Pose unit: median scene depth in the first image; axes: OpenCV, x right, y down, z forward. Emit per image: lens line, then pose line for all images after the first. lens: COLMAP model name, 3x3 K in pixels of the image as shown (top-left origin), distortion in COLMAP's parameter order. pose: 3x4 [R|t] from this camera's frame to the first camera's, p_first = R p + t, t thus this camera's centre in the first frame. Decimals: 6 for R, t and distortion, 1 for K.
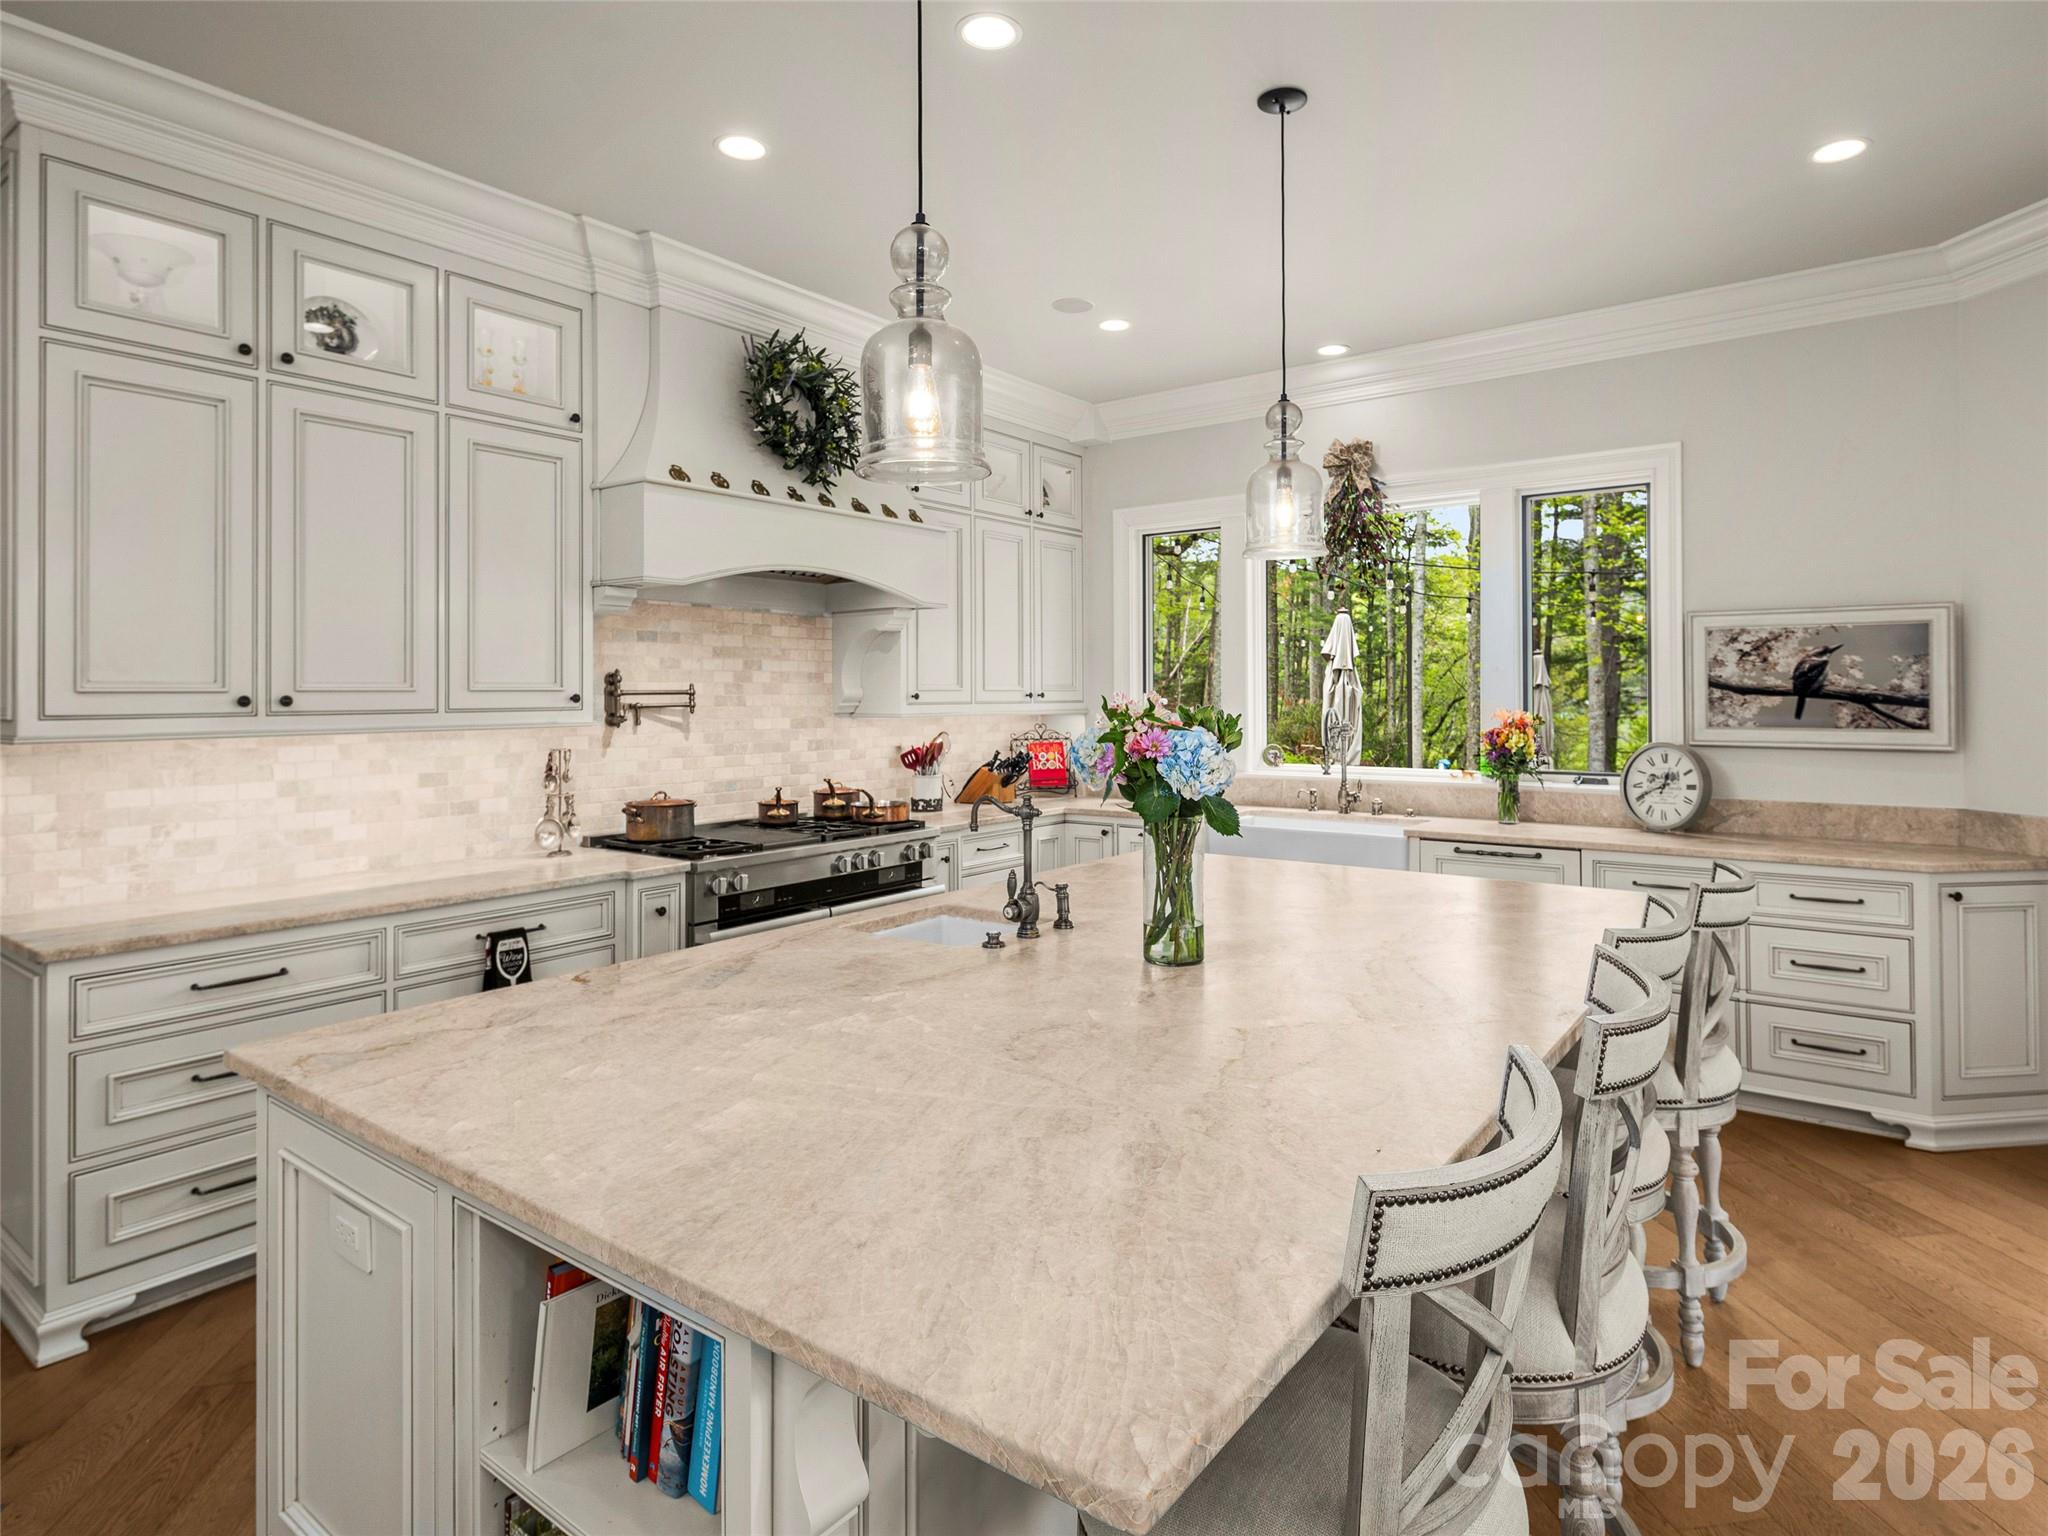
lens RADIAL K [[1144.8, 0, 1050.9], [0, 1144.8, 687.0], [0, 0, 1]] dist [0.013050, -0.001086]
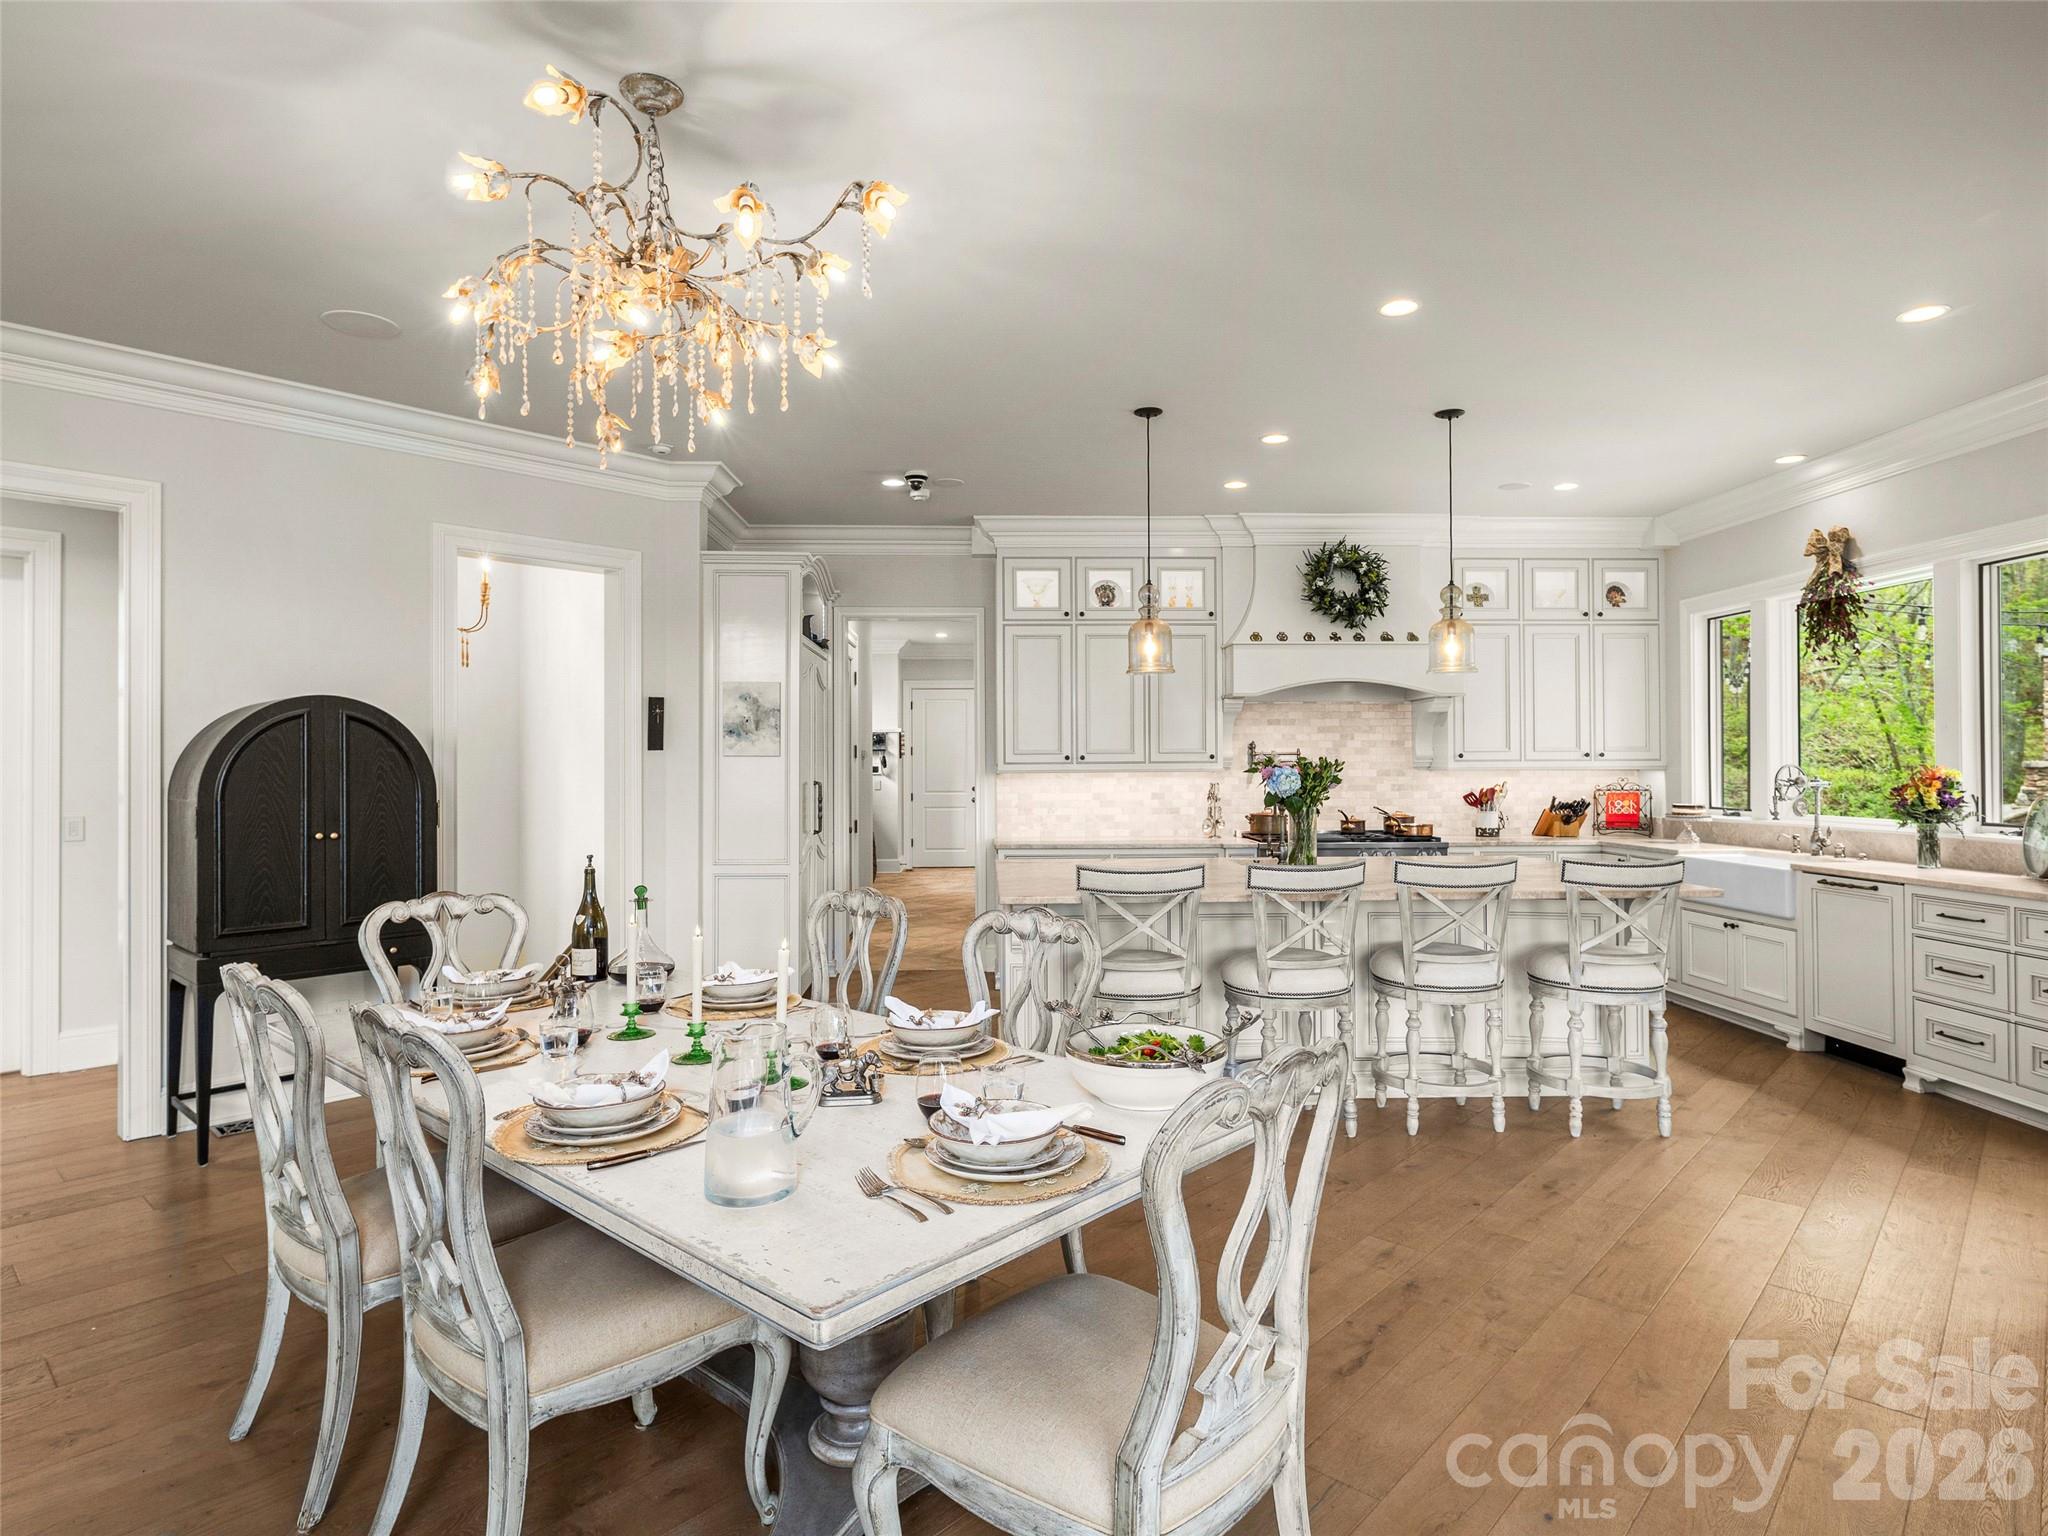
lens RADIAL K [[1144.8, 0, 1027.6], [0, 1144.8, 757.1], [0, 0, 1]] dist [0.013050, -0.001086]
pose [[0.631423, -0.003625, -0.775430, 0.763920], [0.006300, 0.999980, 0.000456, 0.006439], [0.775413, -0.005173, 0.631433, -0.405772]]
